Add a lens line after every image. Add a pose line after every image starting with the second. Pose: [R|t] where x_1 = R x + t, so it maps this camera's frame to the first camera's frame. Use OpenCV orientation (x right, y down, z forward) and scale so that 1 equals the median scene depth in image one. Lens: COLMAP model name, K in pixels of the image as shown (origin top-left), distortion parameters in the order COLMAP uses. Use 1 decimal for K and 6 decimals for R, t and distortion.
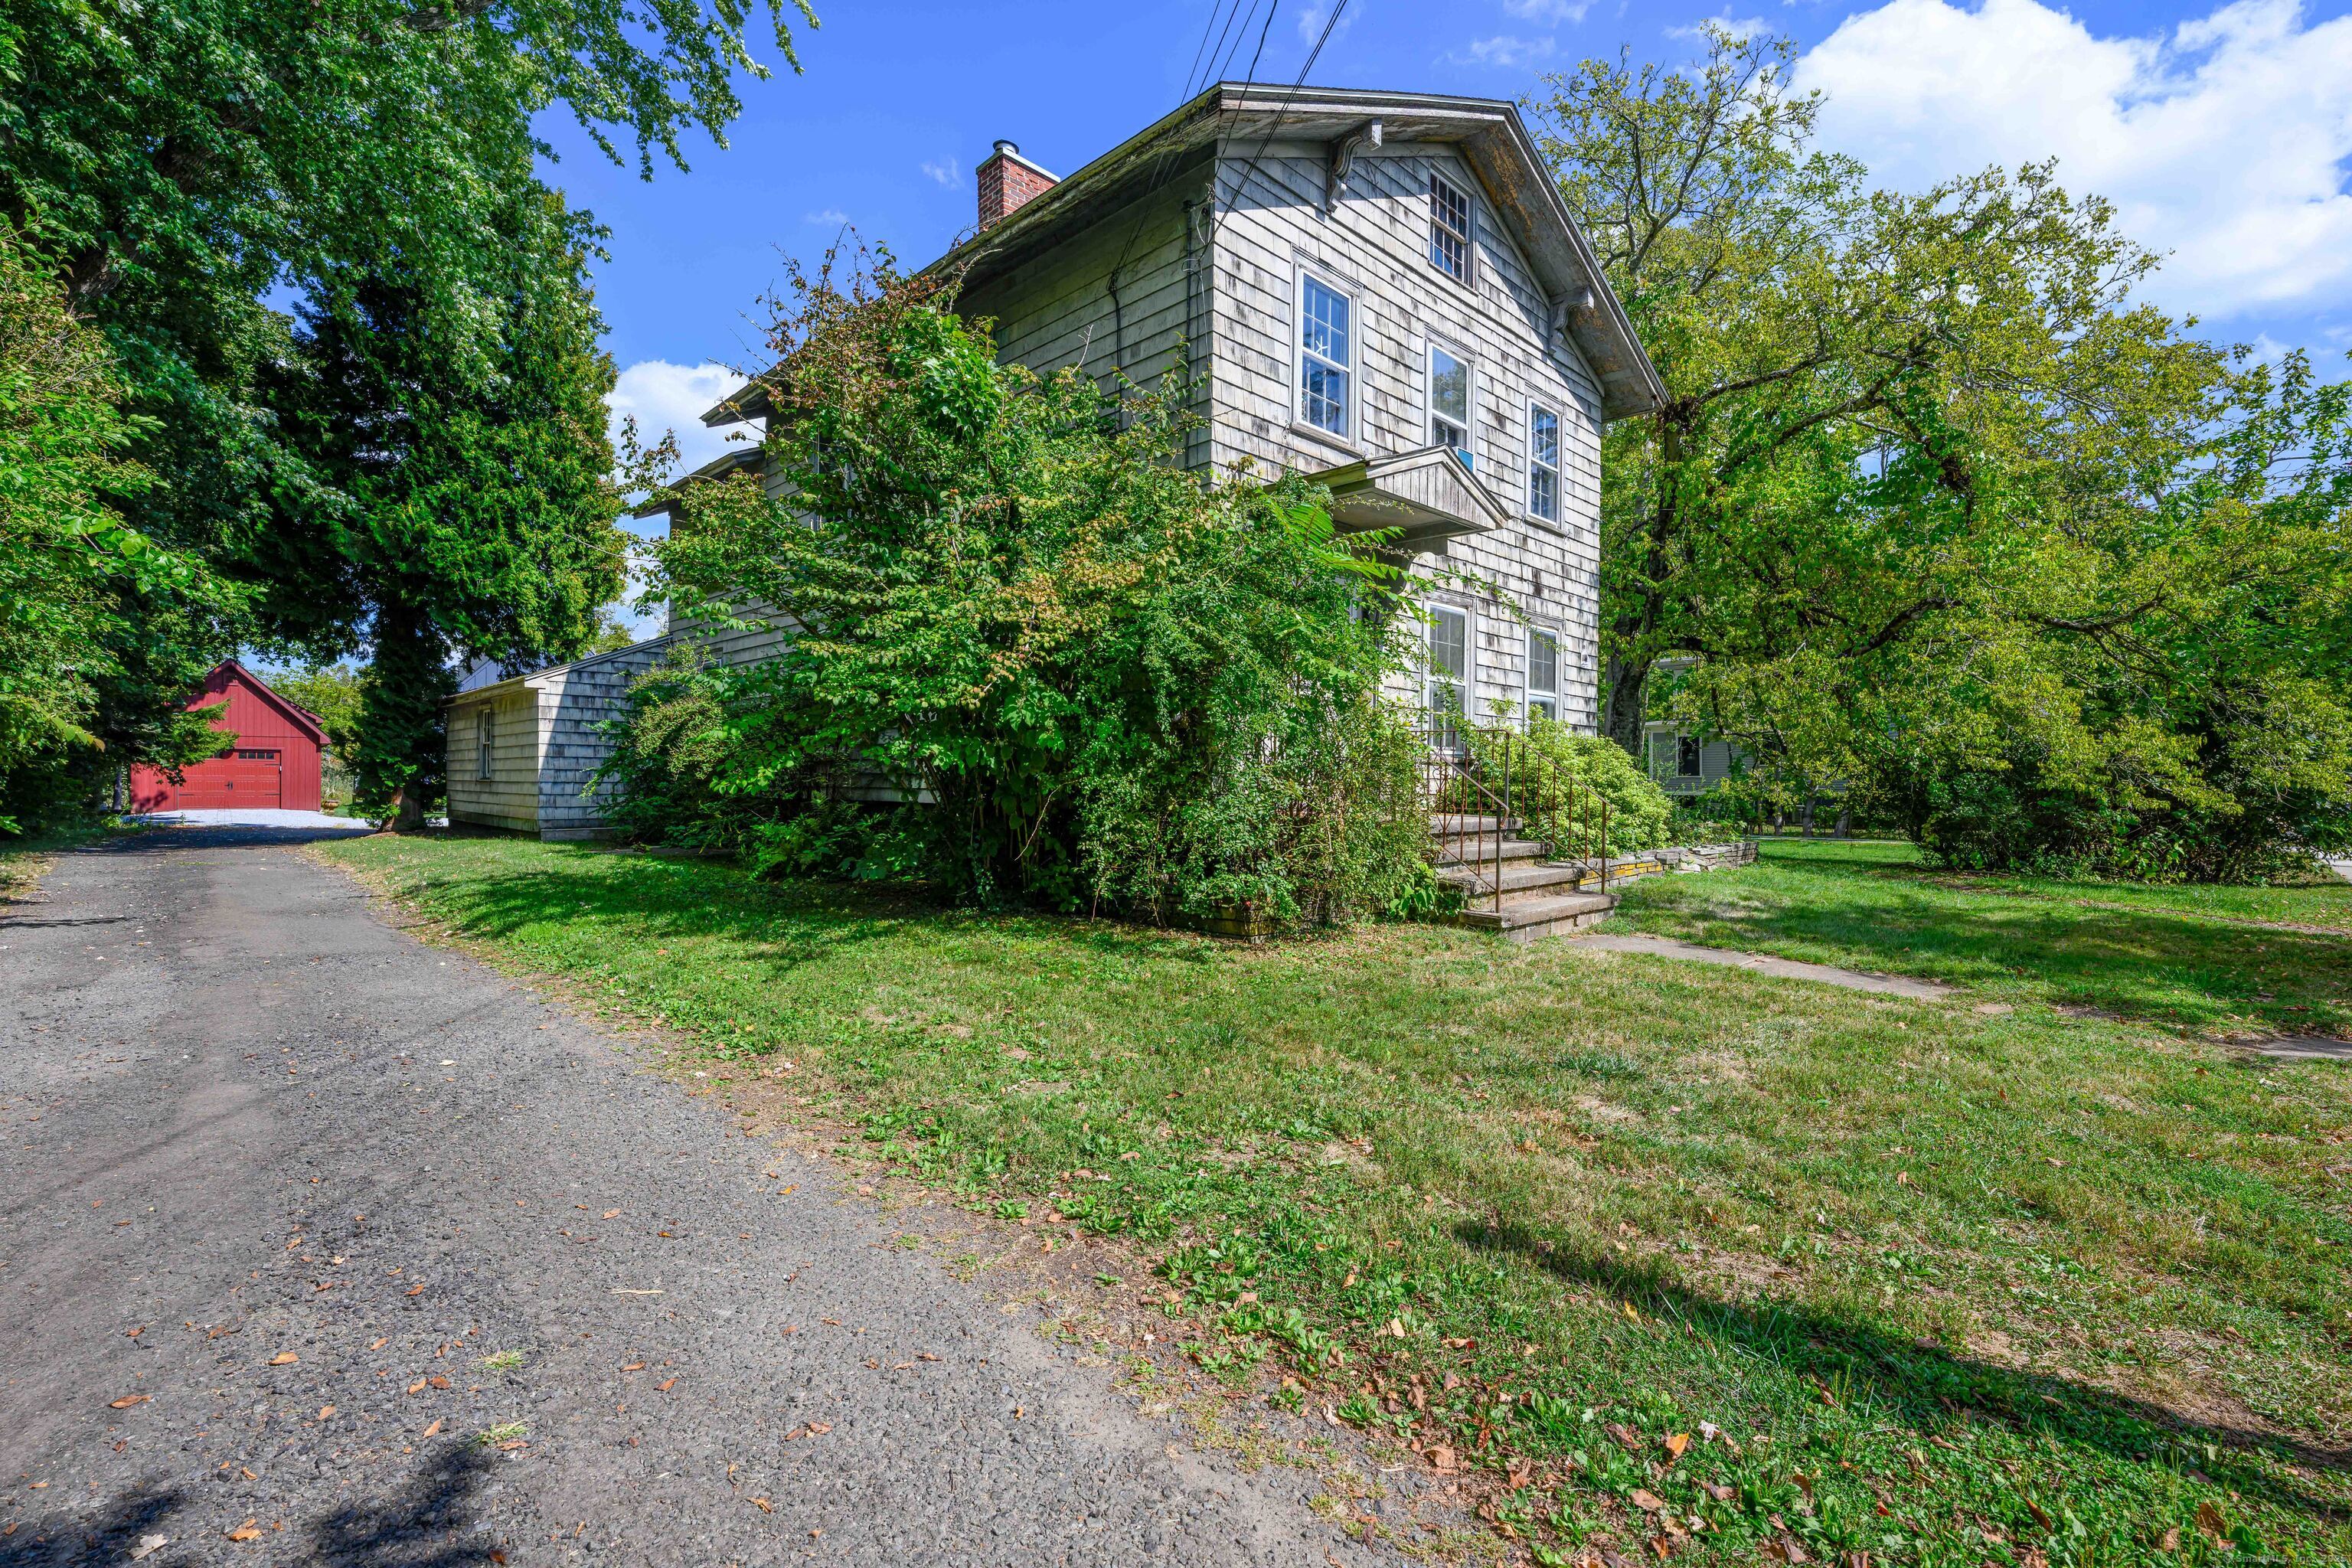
lens RADIAL K [[1051.0, 0, 1176.0], [0, 1051.0, 784.0], [0, 0, 1]] dist [0.000925, -0.000077]
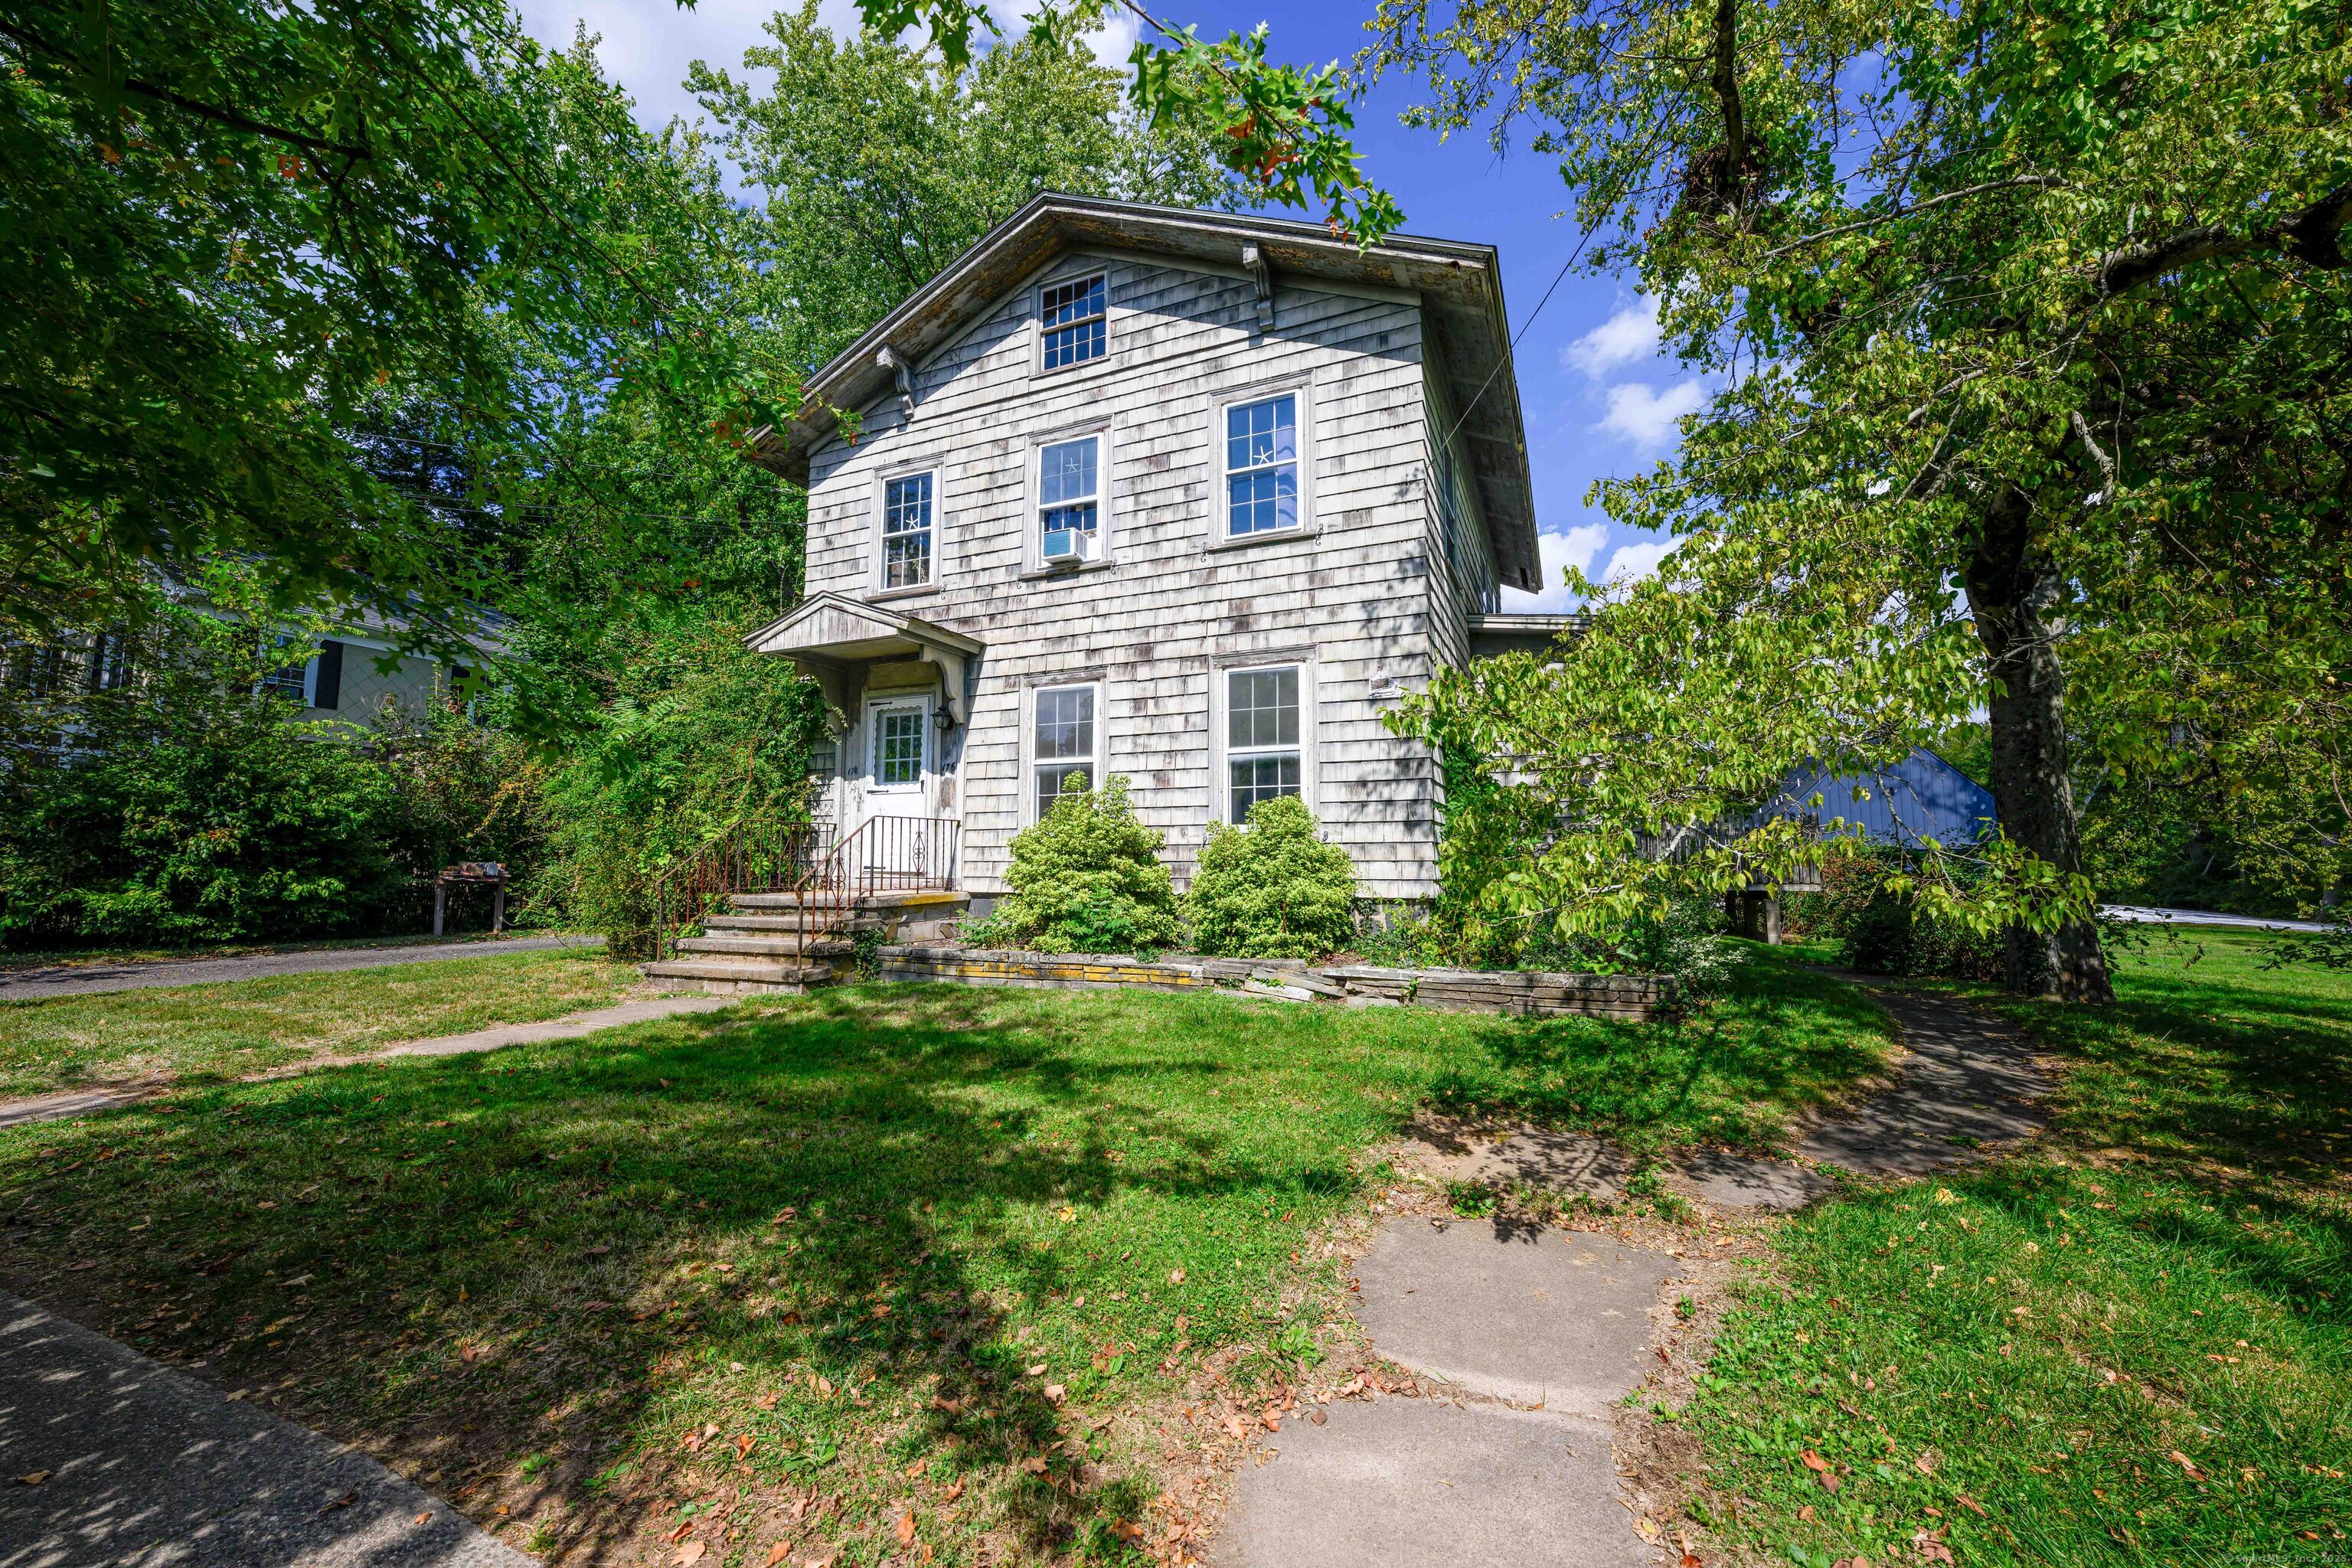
lens RADIAL K [[933.3, 0, 1161.9], [0, 933.3, 791.5], [0, 0, 1]] dist [-0.001861, -0.000370]
pose [[0.349355, -0.088828, -0.932770, 1.161702], [-0.001416, 0.995445, -0.095327, 0.014117], [0.936989, 0.034624, 0.347638, 0.827337]]
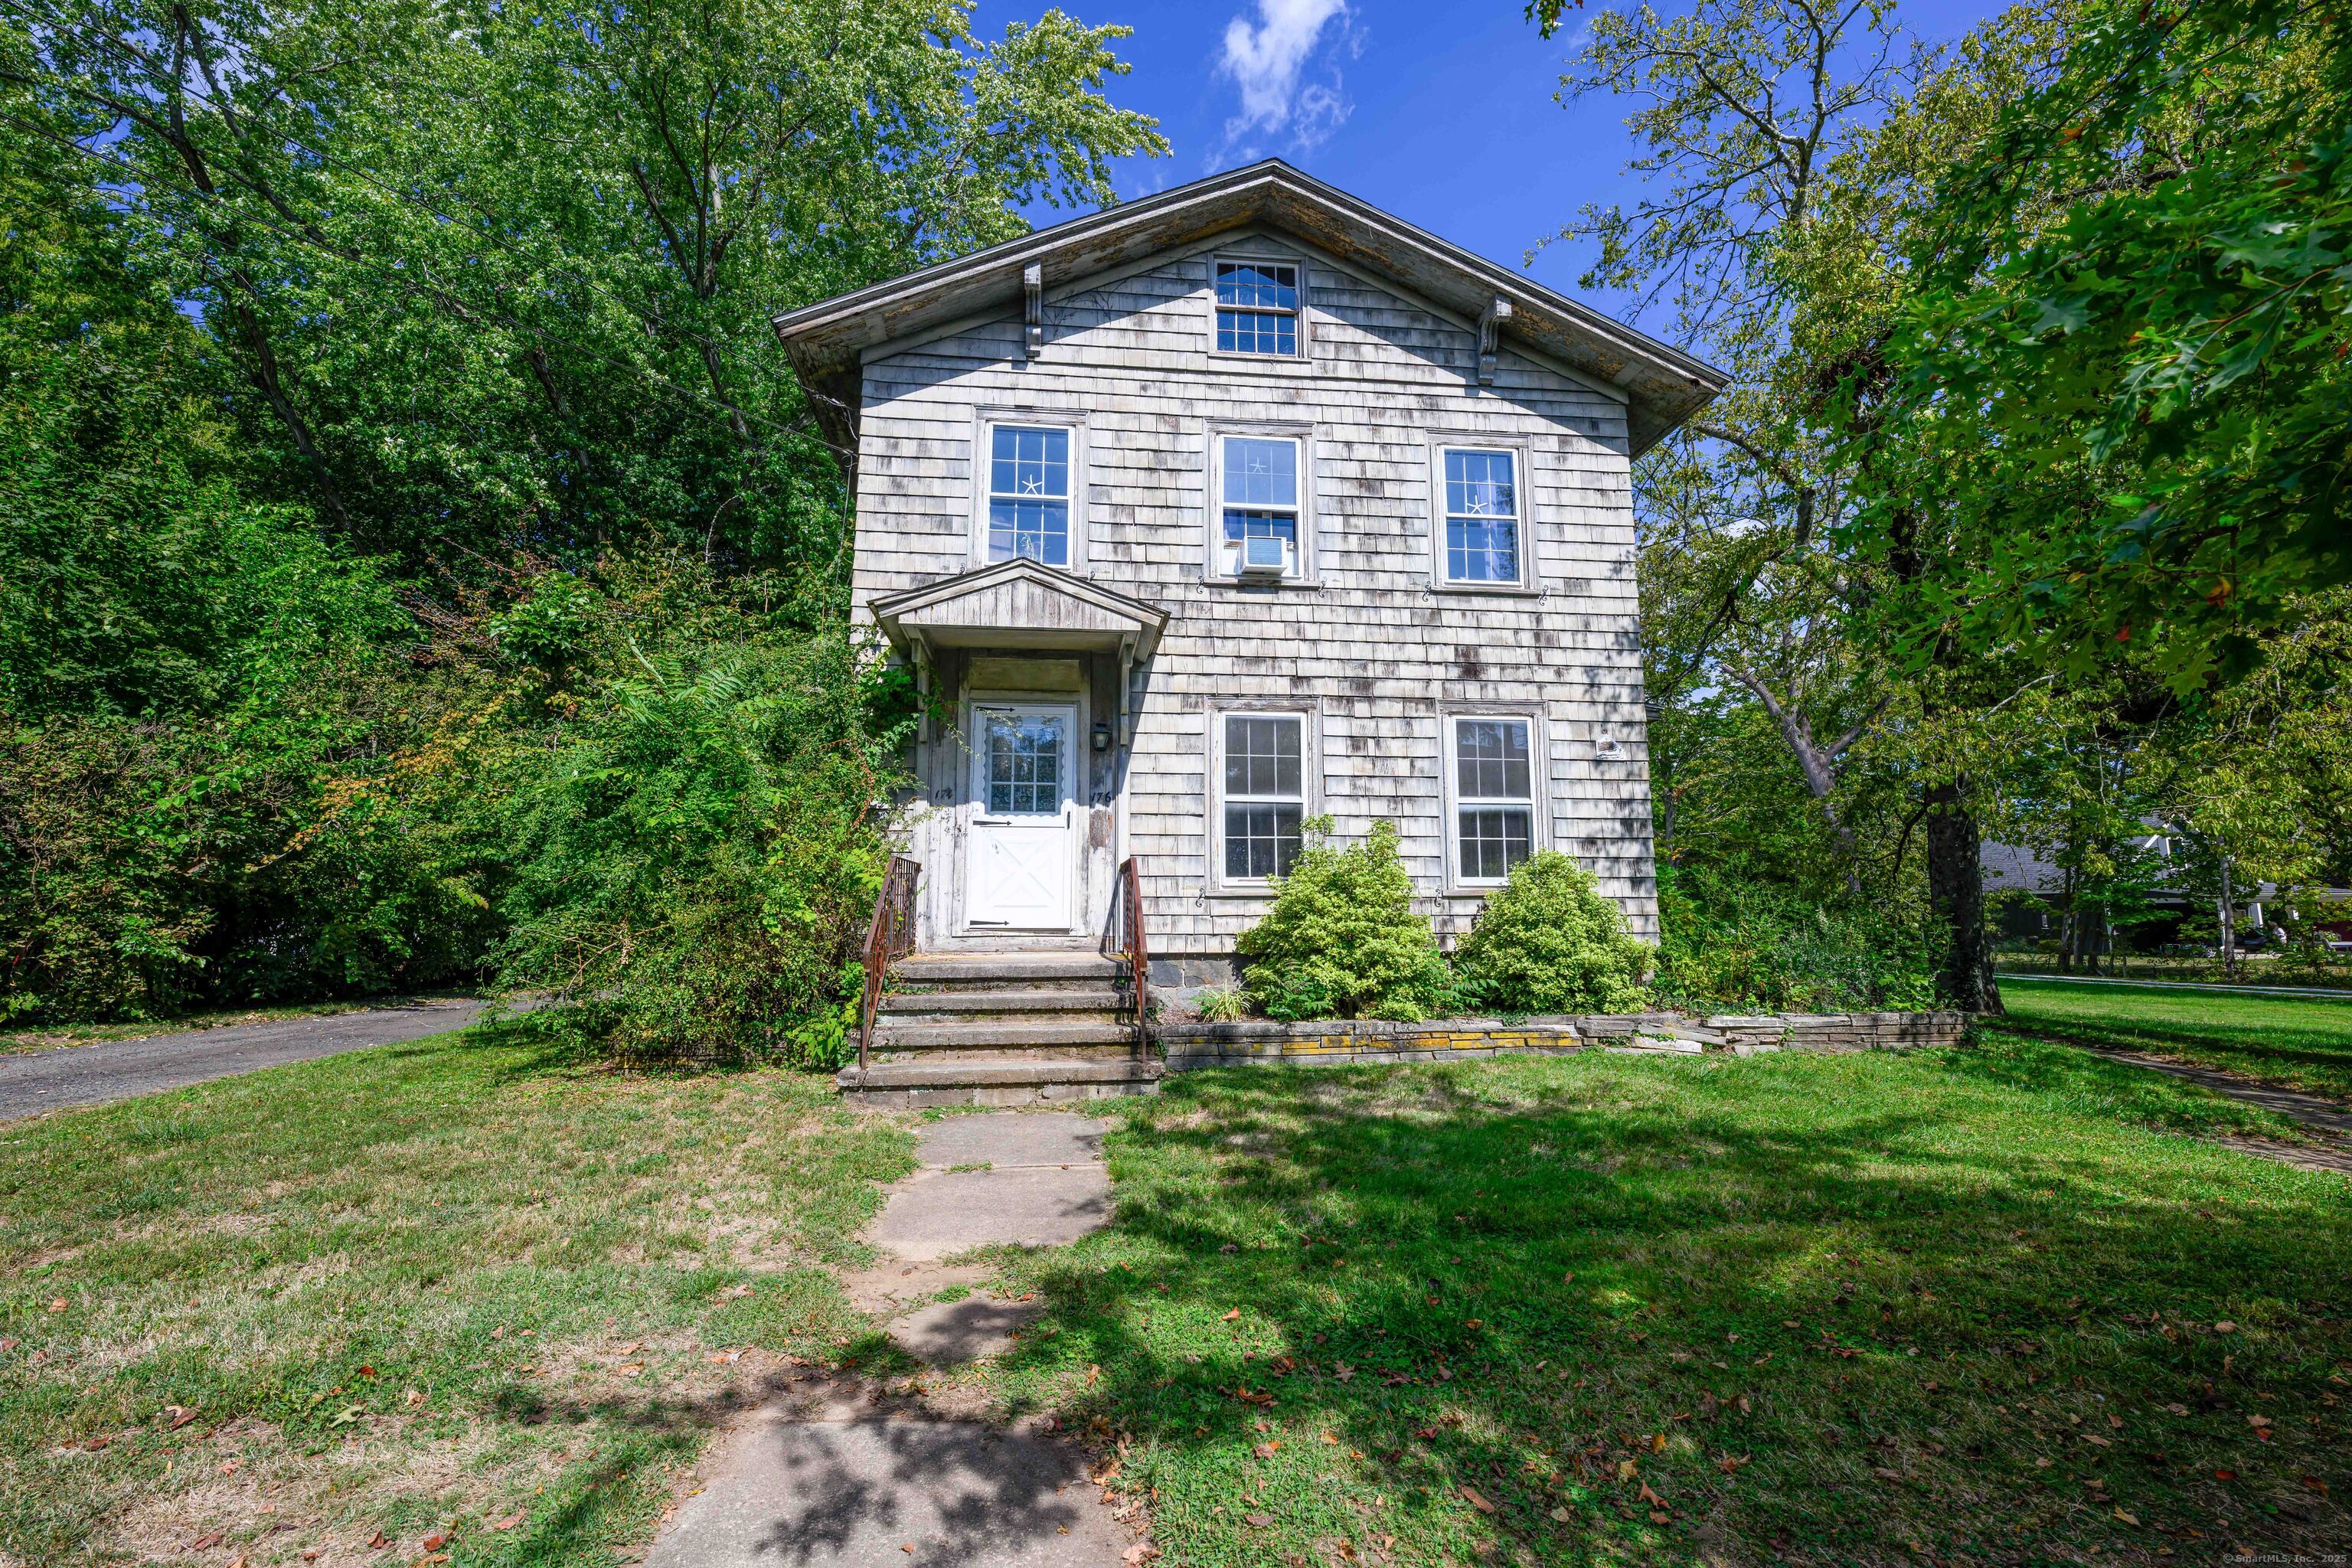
lens RADIAL K [[1011.2, 0, 1164.5], [0, 1011.2, 789.5], [0, 0, 1]] dist [-0.001556, -0.000044]
pose [[0.778911, -0.091061, -0.620489, 0.744983], [0.006976, 0.990599, -0.136620, 0.006017], [0.627096, 0.102086, 0.772223, 0.331562]]
